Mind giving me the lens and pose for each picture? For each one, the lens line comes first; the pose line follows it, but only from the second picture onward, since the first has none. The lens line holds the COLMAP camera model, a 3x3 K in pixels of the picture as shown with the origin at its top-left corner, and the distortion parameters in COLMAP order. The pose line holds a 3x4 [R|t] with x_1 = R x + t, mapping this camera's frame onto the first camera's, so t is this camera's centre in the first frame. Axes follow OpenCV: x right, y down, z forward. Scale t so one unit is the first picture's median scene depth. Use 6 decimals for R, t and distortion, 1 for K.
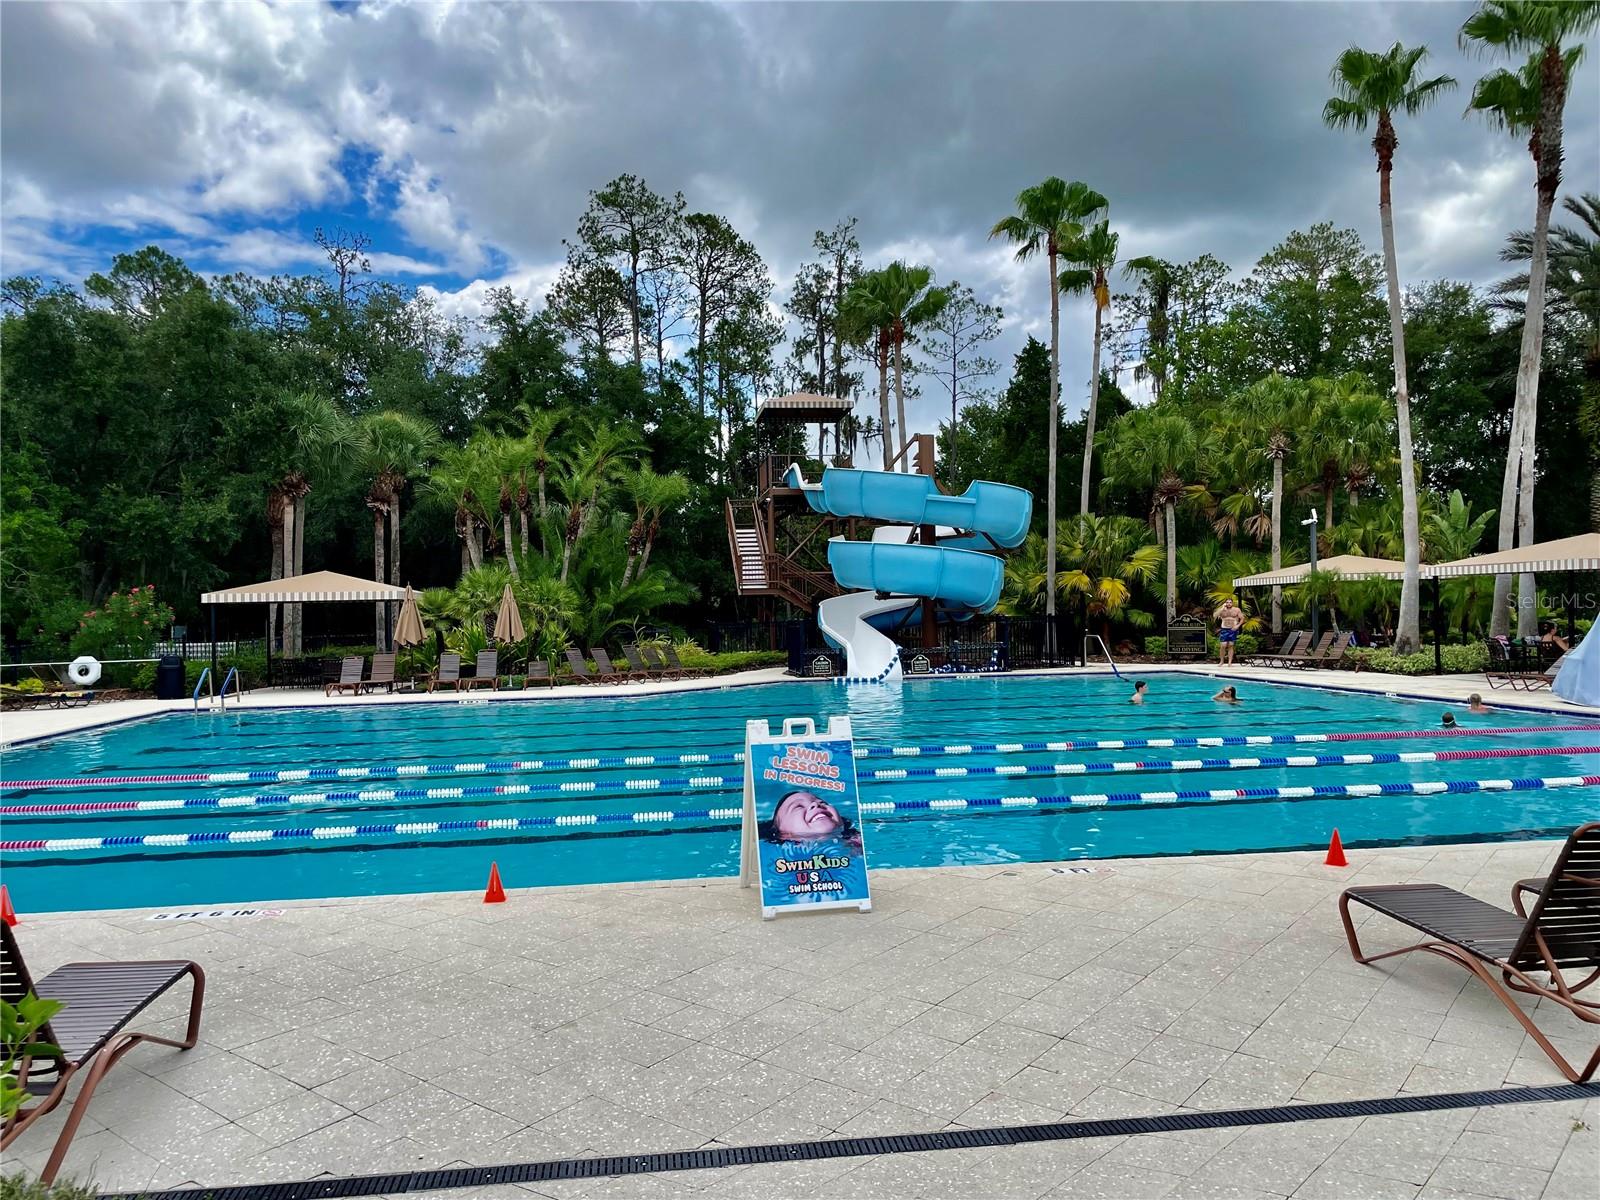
lens RADIAL K [[1201.3, 0, 795.6], [0, 1201.3, 618.7], [0, 0, 1]] dist [0.089889, -0.120921]
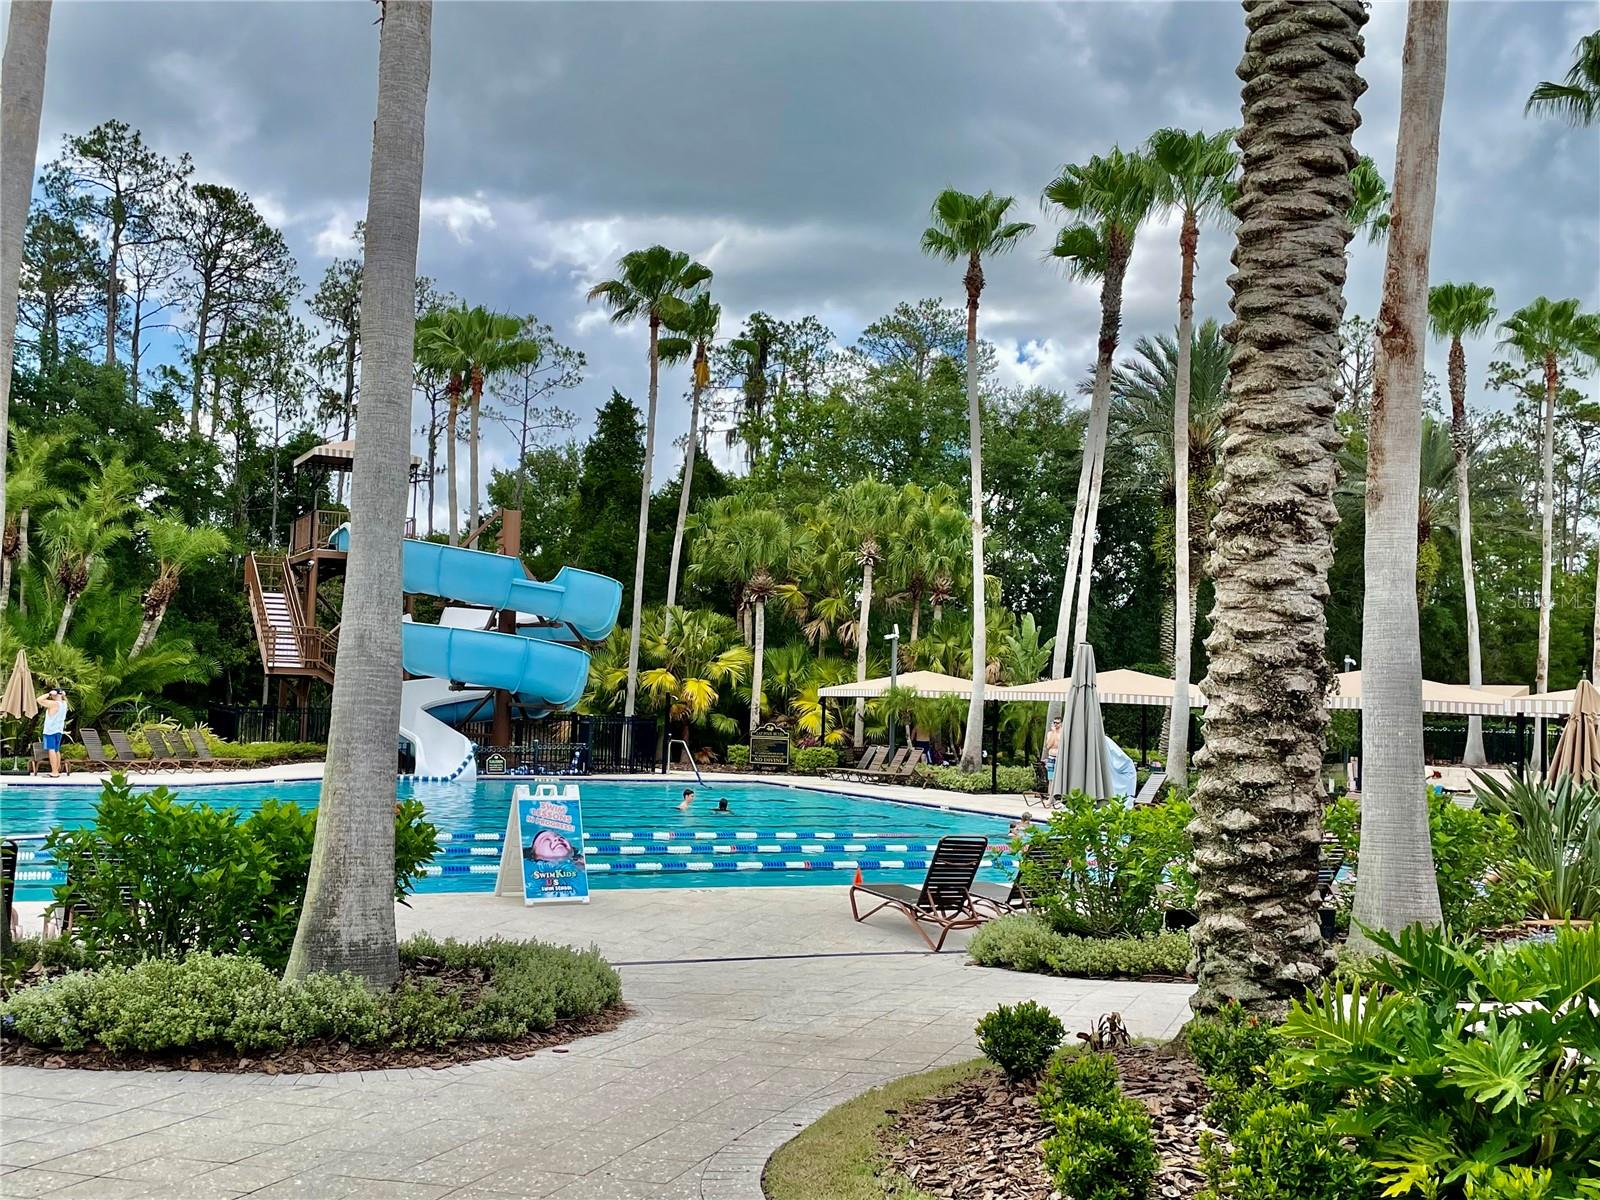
lens RADIAL K [[1638.7, 0, 800.0], [0, 1638.7, 600.0], [0, 0, 1]] dist [0.141559, -0.314539]
pose [[0.943744, 0.075346, 0.321979, -0.072052], [-0.053370, 0.995636, -0.076558, -0.002151], [-0.326342, 0.055067, 0.943646, -0.211233]]
